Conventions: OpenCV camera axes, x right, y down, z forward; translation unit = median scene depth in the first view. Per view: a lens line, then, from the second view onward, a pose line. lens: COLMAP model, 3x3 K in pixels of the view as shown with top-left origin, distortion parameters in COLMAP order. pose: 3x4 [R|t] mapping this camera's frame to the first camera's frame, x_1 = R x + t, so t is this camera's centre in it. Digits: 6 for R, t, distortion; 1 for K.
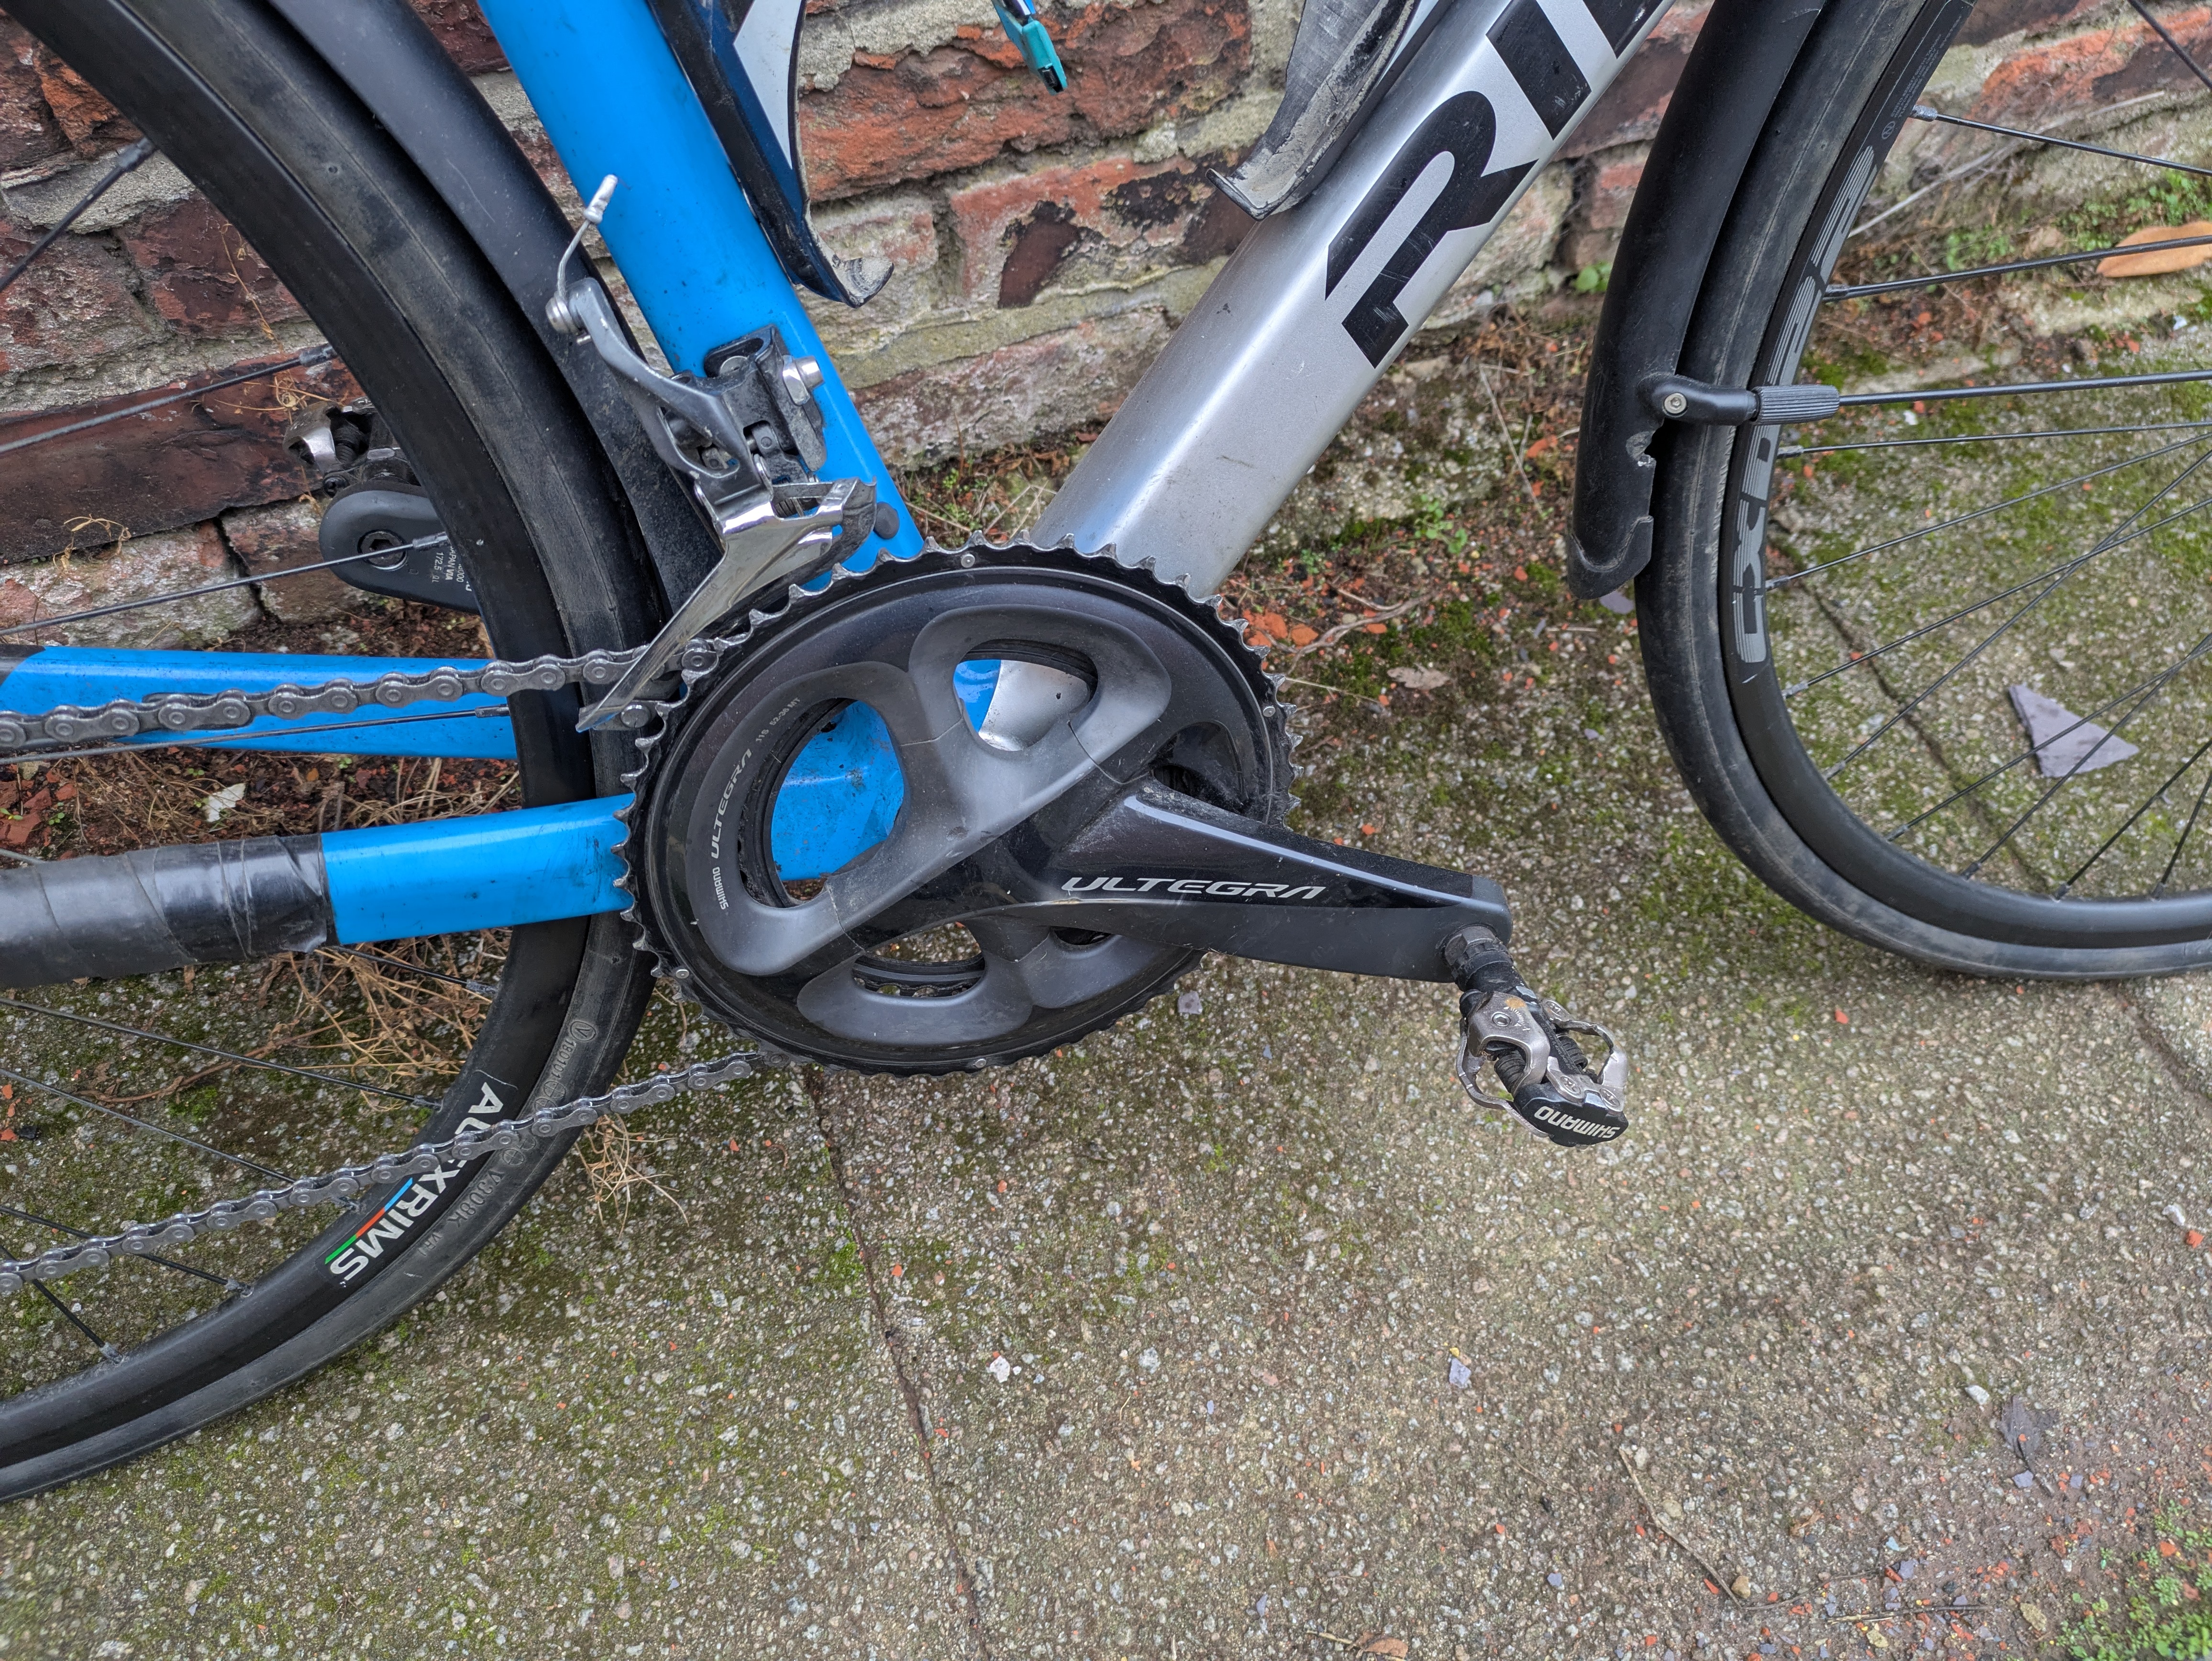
lens RADIAL K [[1635.7, 0, 1103.5], [0, 1635.7, 820.3], [0, 0, 1]] dist [0.050807, -0.042319]
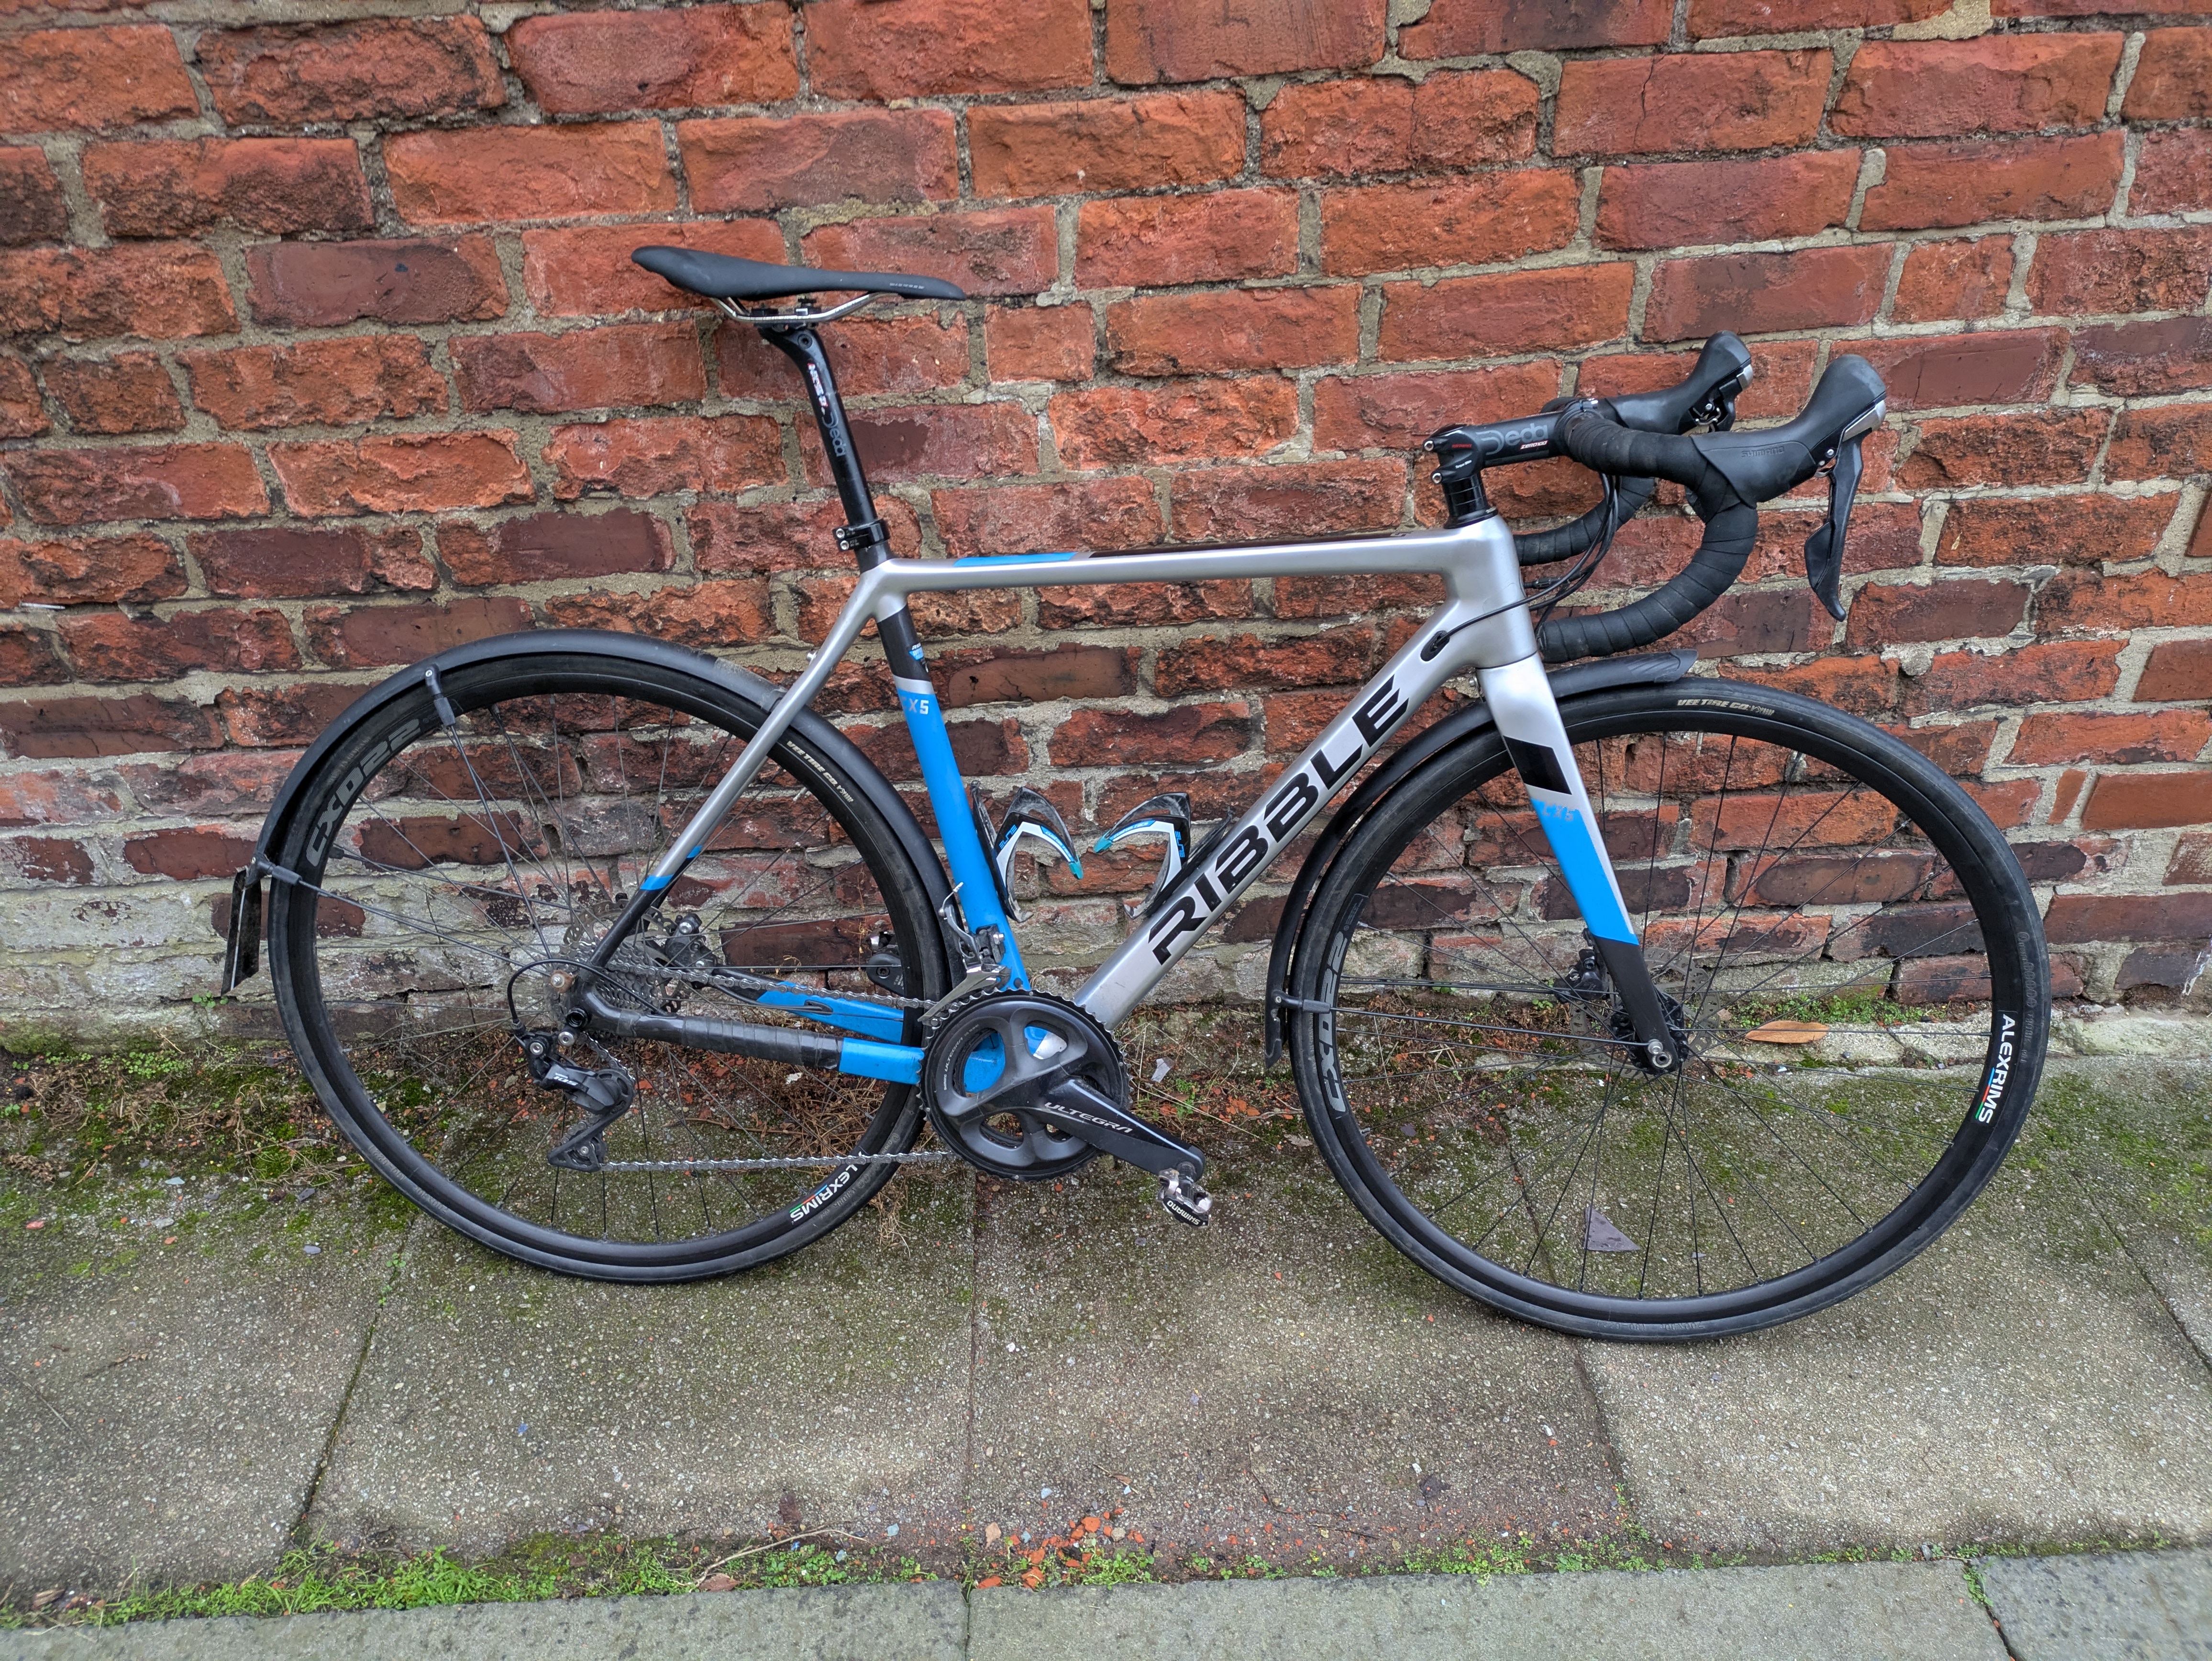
lens RADIAL K [[1635.7, 0, 1109.6], [0, 1635.7, 860.4], [0, 0, 1]] dist [0.050807, -0.042319]
pose [[0.945482, 0.149596, -0.289284, 0.648384], [-0.246070, 0.910014, -0.333652, 0.439013], [0.213339, 0.386646, 0.897213, -1.378884]]
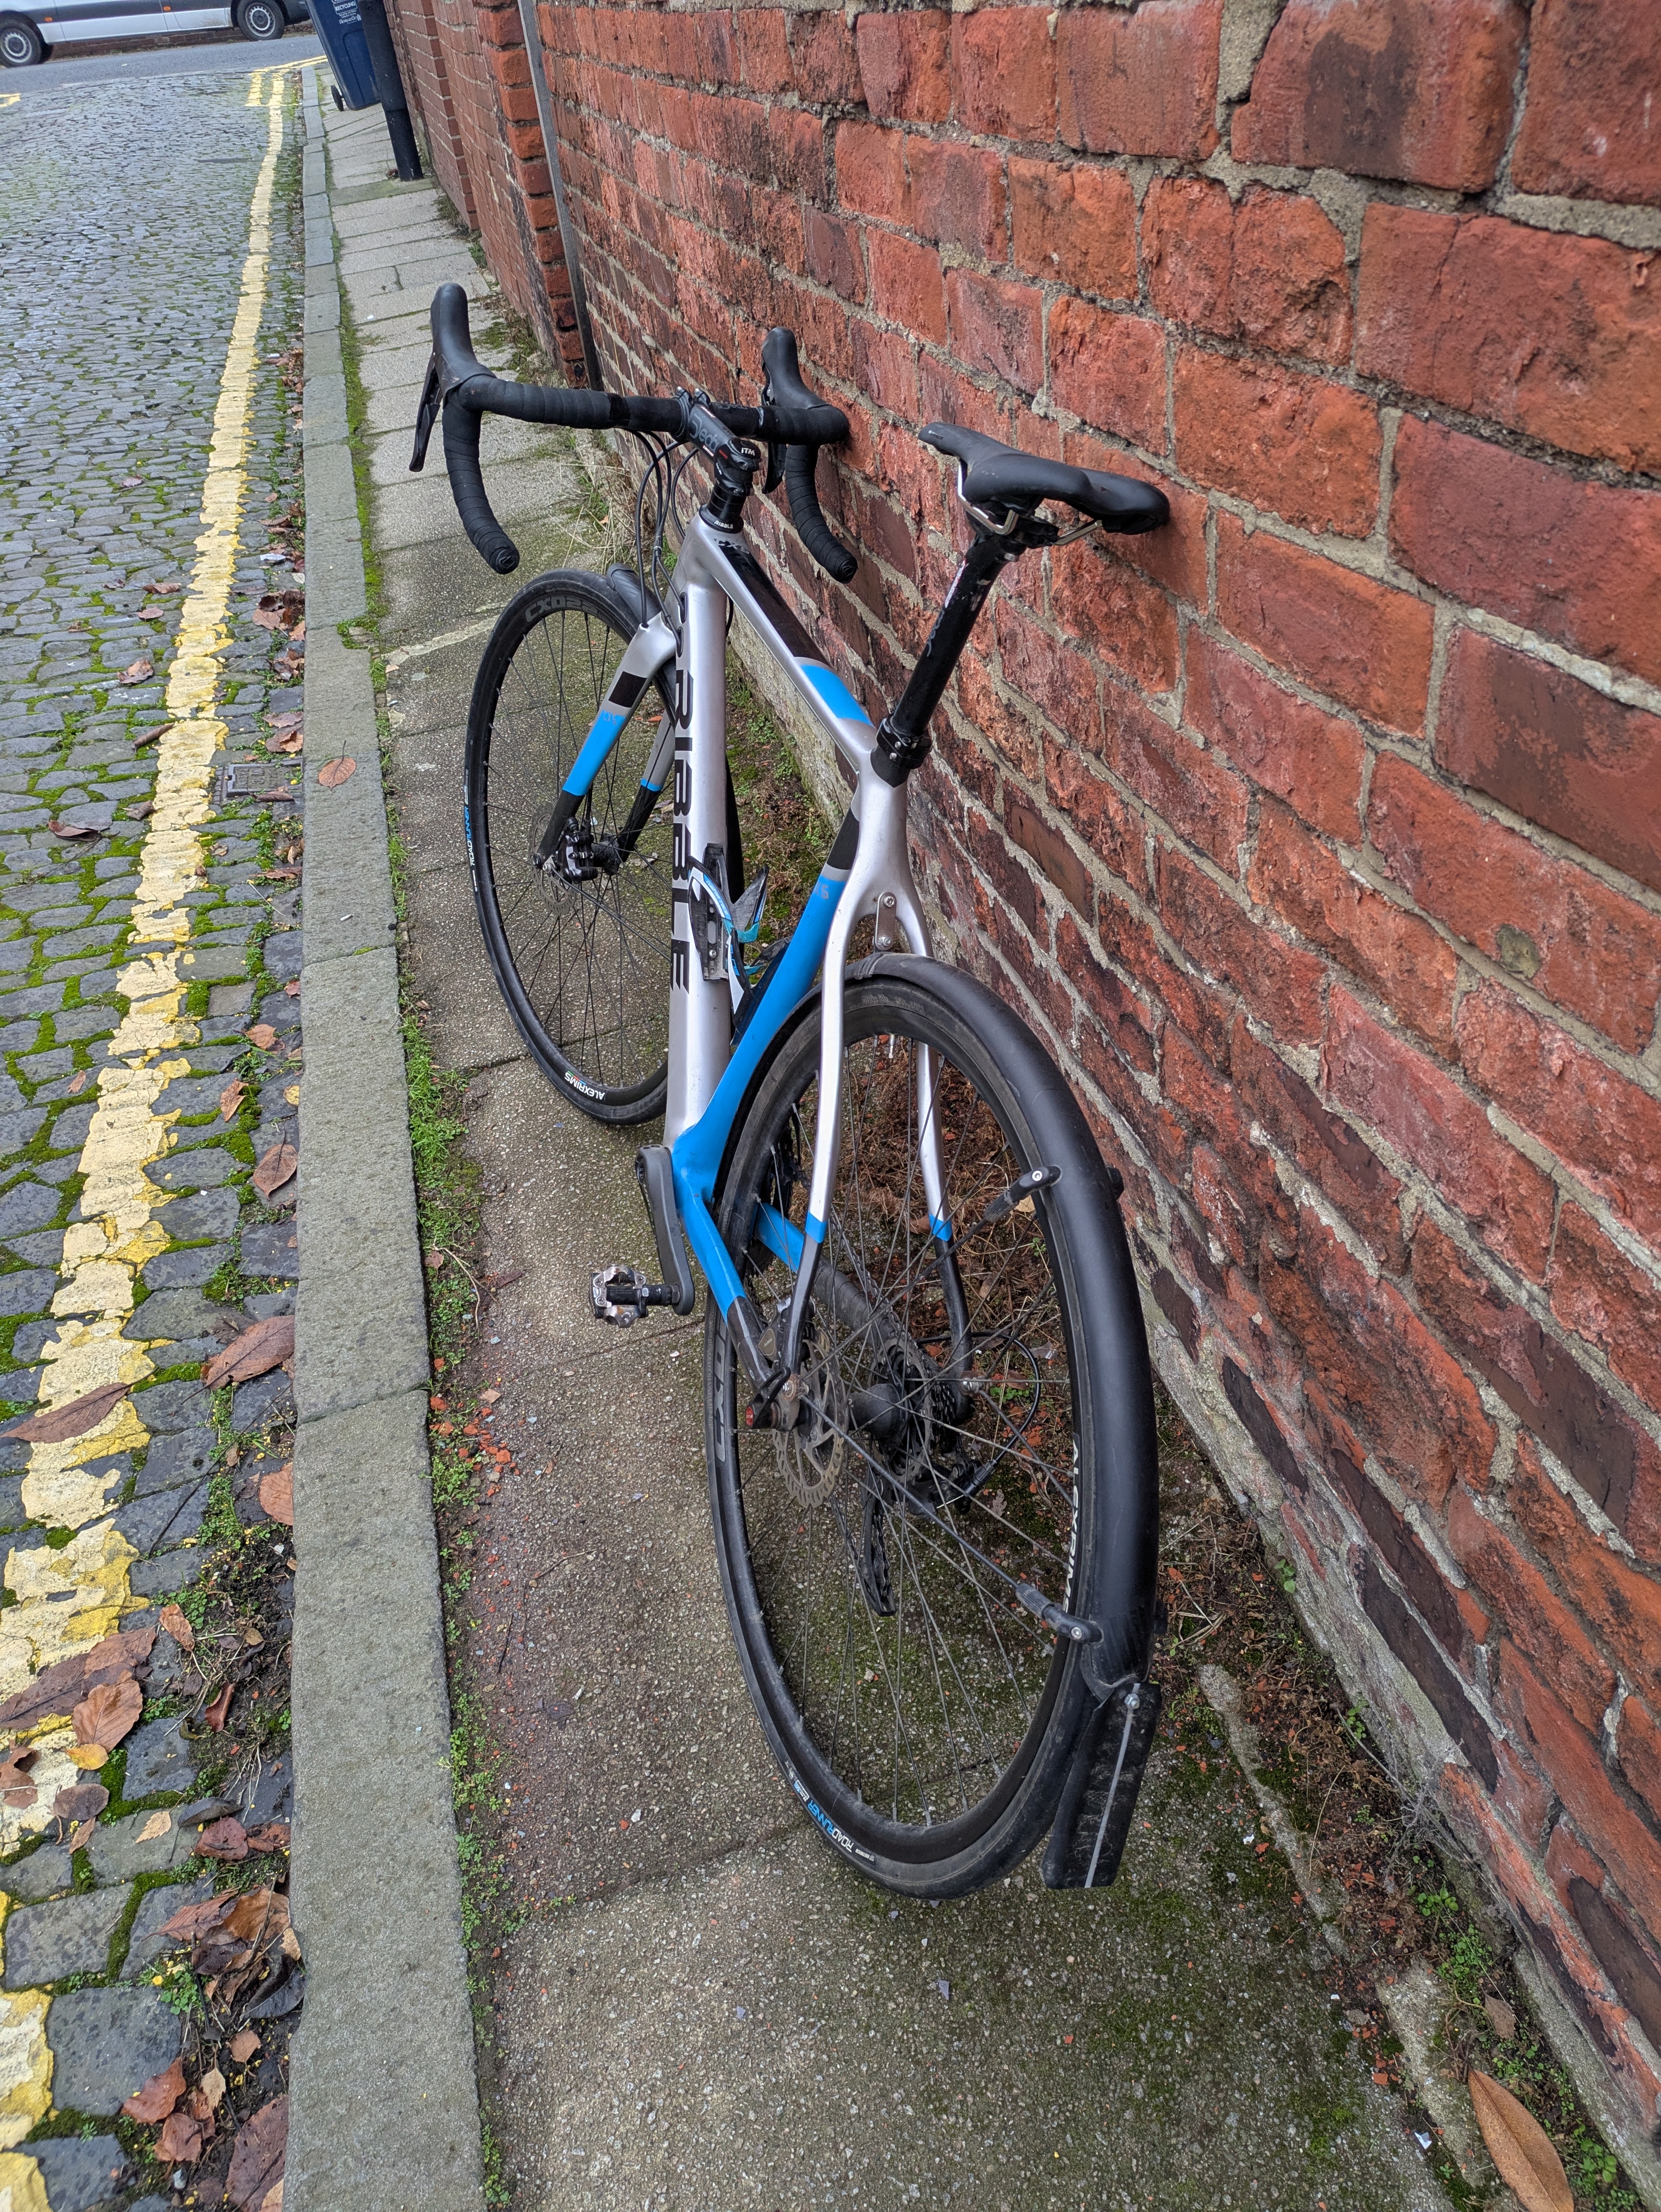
lens RADIAL K [[1635.7, 0, 852.3], [0, 1635.7, 1109.2], [0, 0, 1]] dist [0.050807, -0.042319]
pose [[-0.114419, 0.577521, -0.808318, 1.728583], [-0.763422, 0.469536, 0.443534, -1.180965], [0.635684, 0.667837, 0.387168, -0.084720]]
